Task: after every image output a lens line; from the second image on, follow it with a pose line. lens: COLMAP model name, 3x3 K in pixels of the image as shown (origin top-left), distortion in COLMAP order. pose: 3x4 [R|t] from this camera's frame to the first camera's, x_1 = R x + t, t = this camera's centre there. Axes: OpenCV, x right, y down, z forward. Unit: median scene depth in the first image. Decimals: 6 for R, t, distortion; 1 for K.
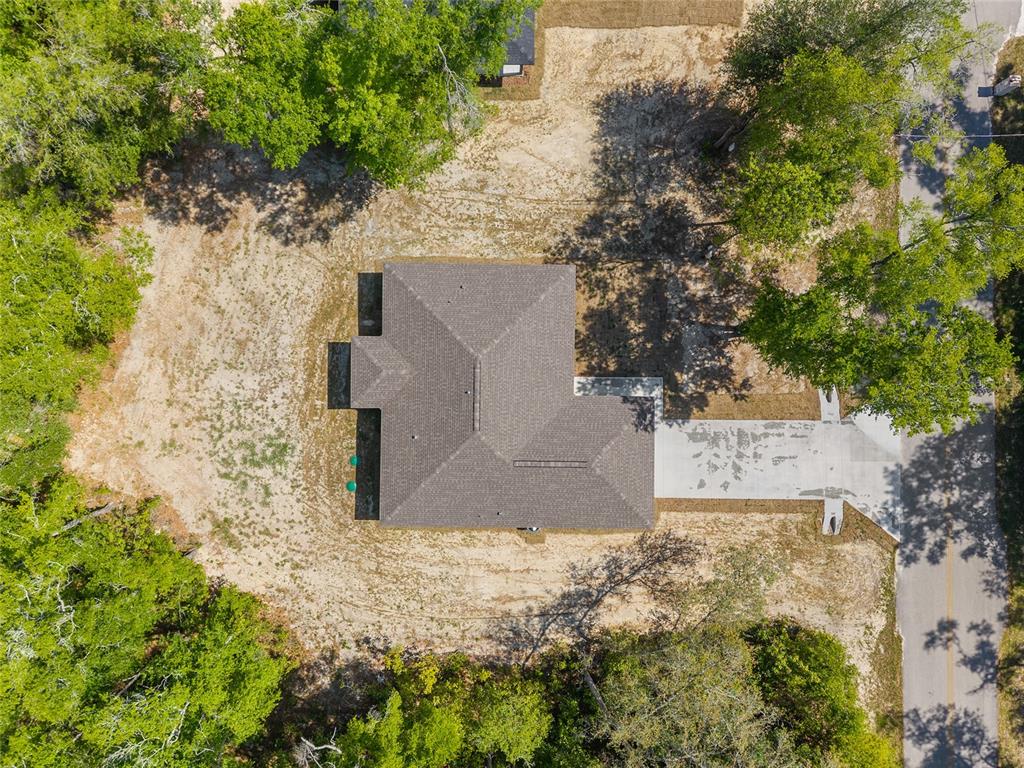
lens RADIAL K [[703.7, 0, 510.4], [0, 703.7, 382.4], [0, 0, 1]] dist [0.059271, -0.055003]
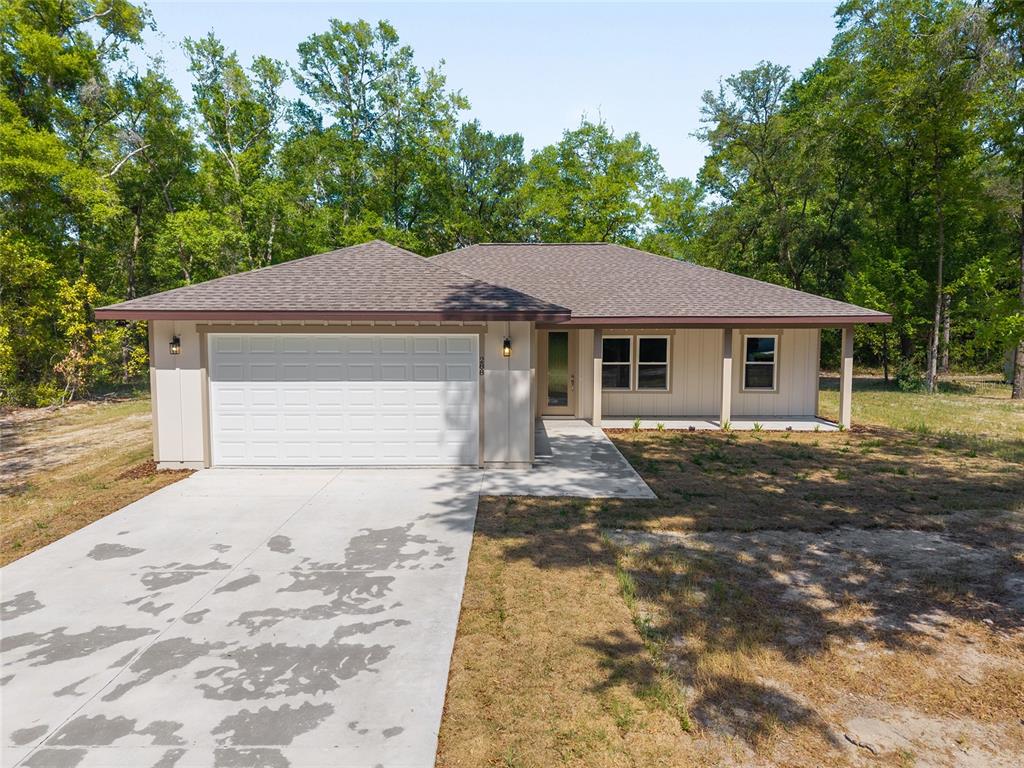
lens RADIAL K [[686.9, 0, 512.0], [0, 686.9, 384.0], [0, 0, 1]] dist [-0.004292, 0.004741]
pose [[0.006960, 0.044848, -0.998970, 0.444498], [-0.999924, 0.010476, -0.006496, 0.041270], [0.010174, 0.998939, 0.044918, 0.959701]]
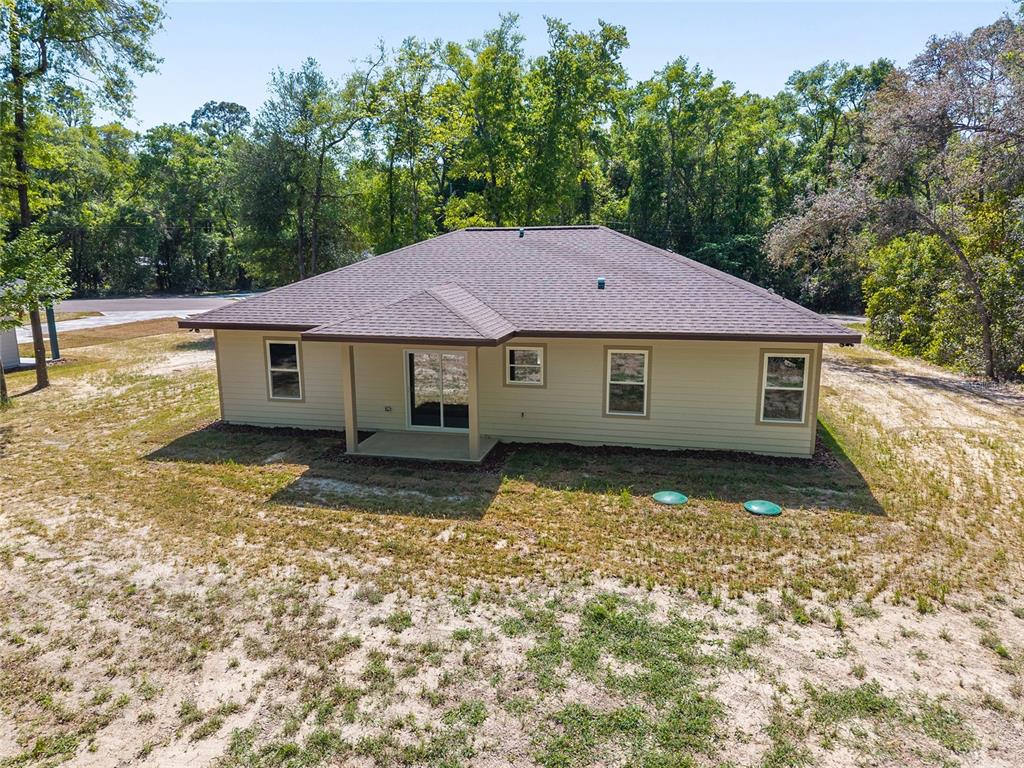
lens RADIAL K [[685.6, 0, 506.3], [0, 685.6, 379.9], [0, 0, 1]] dist [0.039412, -0.039088]
pose [[0.220274, -0.218116, 0.950739, -0.497450], [0.975391, 0.039732, -0.216871, 0.104011], [0.009528, 0.975114, 0.221500, 0.878850]]
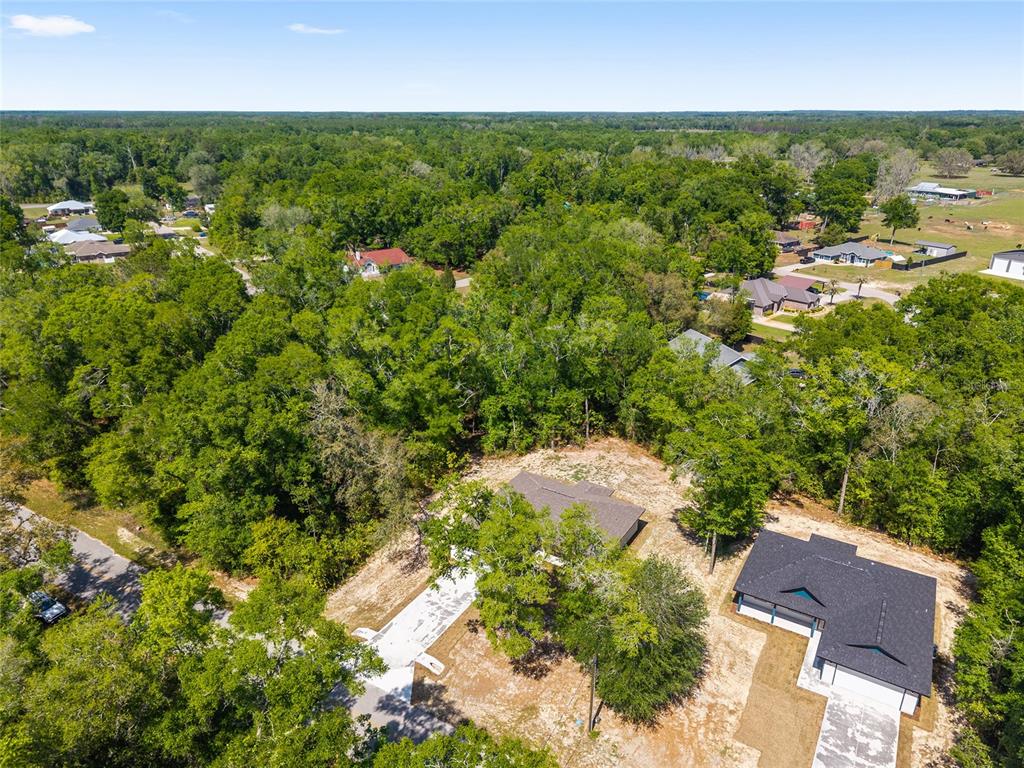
lens RADIAL K [[685.6, 0, 506.3], [0, 685.6, 379.9], [0, 0, 1]] dist [0.039412, -0.039088]
pose [[-0.521943, 0.279096, -0.806028, 1.287103], [-0.852859, -0.186719, 0.487615, -0.635141], [-0.014410, 0.941935, 0.335486, 0.072413]]
